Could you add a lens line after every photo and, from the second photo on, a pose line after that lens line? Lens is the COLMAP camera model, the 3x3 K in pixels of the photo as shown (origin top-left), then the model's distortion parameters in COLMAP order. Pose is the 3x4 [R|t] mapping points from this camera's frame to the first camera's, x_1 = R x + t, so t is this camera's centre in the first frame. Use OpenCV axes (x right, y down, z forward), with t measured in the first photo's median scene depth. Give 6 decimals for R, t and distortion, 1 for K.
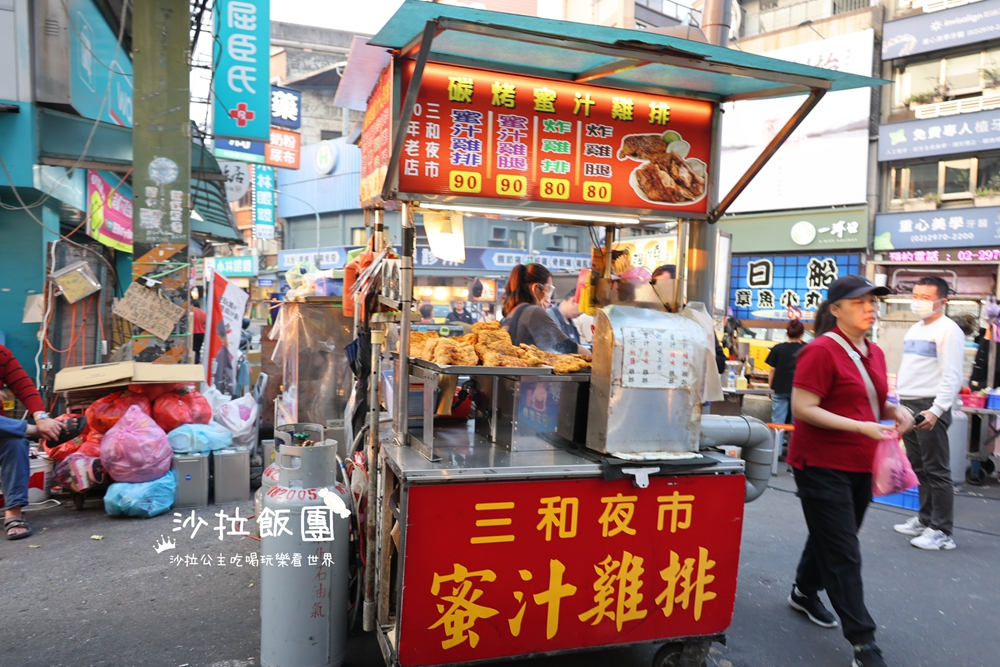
lens RADIAL K [[702.2, 0, 500.1], [0, 702.2, 332.9], [0, 0, 1]] dist [0.020036, -0.004472]
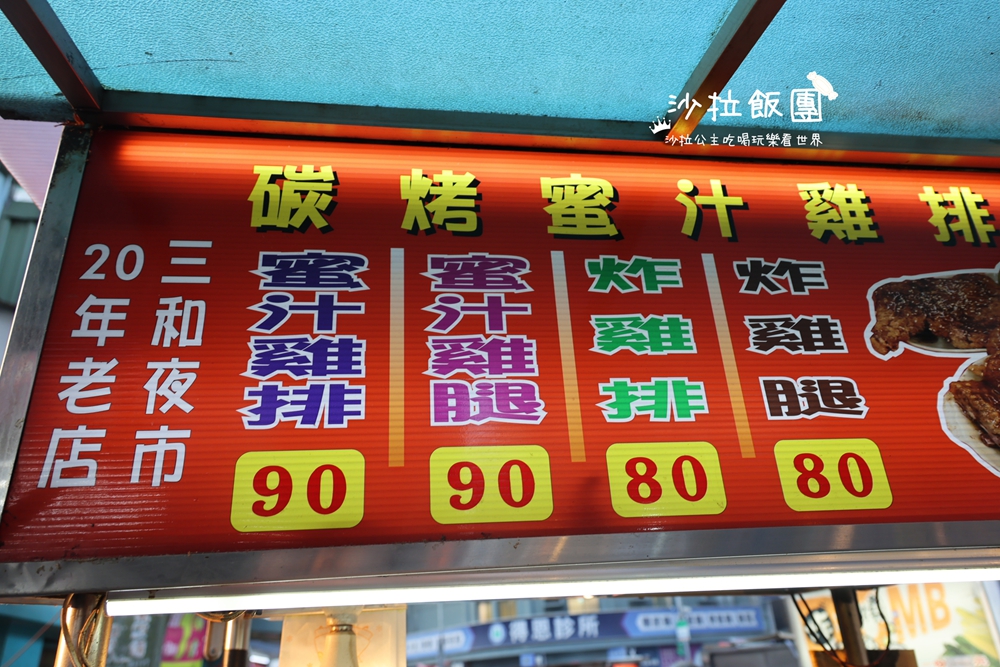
lens RADIAL K [[702.2, 0, 501.4], [0, 702.2, 334.3], [0, 0, 1]] dist [0.020036, -0.004472]
pose [[0.977261, -0.158068, -0.141334, 0.065485], [0.071582, 0.873351, -0.481804, -0.134384], [0.199592, 0.460731, 0.864806, 0.758380]]
